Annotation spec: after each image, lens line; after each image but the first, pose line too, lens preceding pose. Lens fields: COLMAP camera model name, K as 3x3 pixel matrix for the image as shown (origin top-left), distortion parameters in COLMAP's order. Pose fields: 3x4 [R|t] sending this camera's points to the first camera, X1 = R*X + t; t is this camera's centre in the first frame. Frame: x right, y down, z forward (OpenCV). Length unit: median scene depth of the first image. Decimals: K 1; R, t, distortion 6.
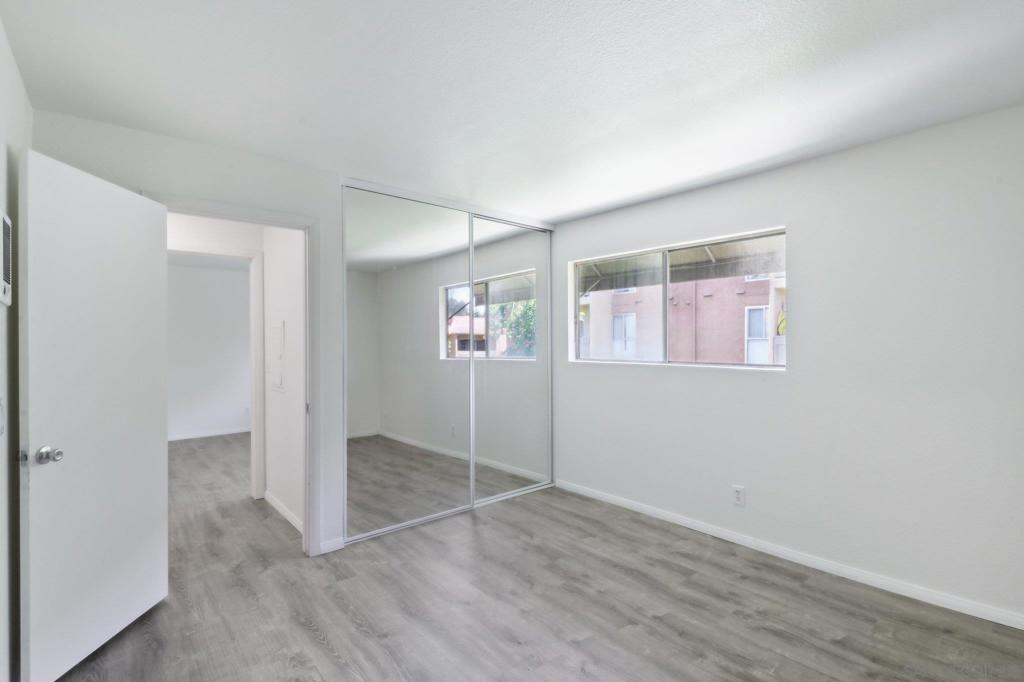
lens RADIAL K [[475.6, 0, 505.5], [0, 475.6, 335.4], [0, 0, 1]] dist [0.001982, -0.011937]
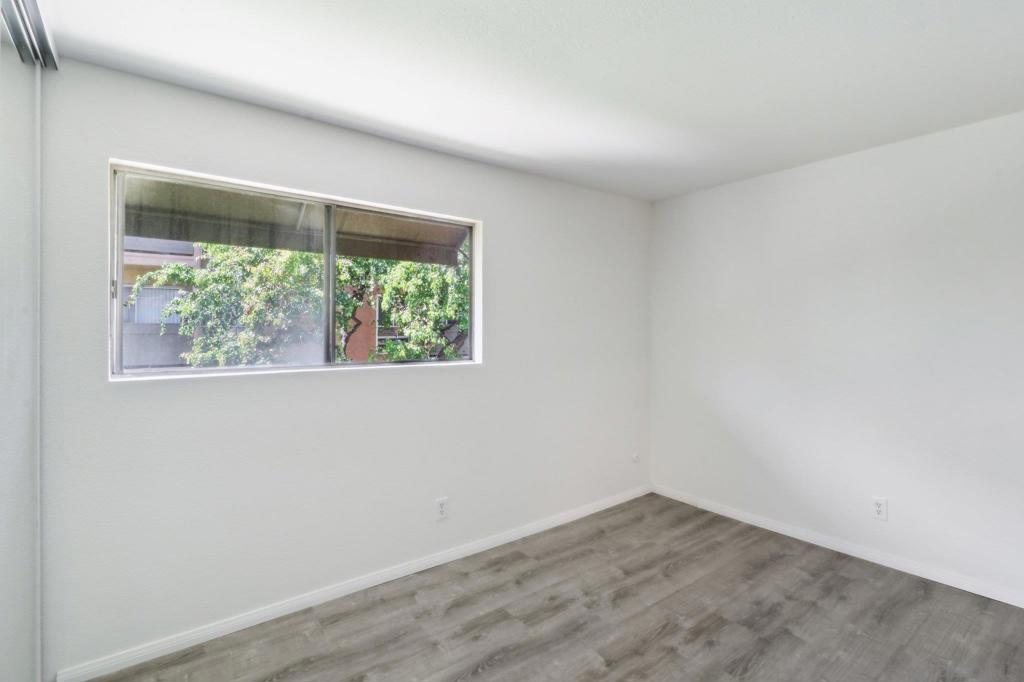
lens RADIAL K [[475.6, 0, 505.5], [0, 475.6, 335.4], [0, 0, 1]] dist [0.001982, -0.011937]
pose [[0.058463, -0.011976, 0.998218, -0.460451], [-0.013297, 0.999830, 0.012774, -0.007576], [-0.998201, -0.014020, 0.058294, 0.970342]]
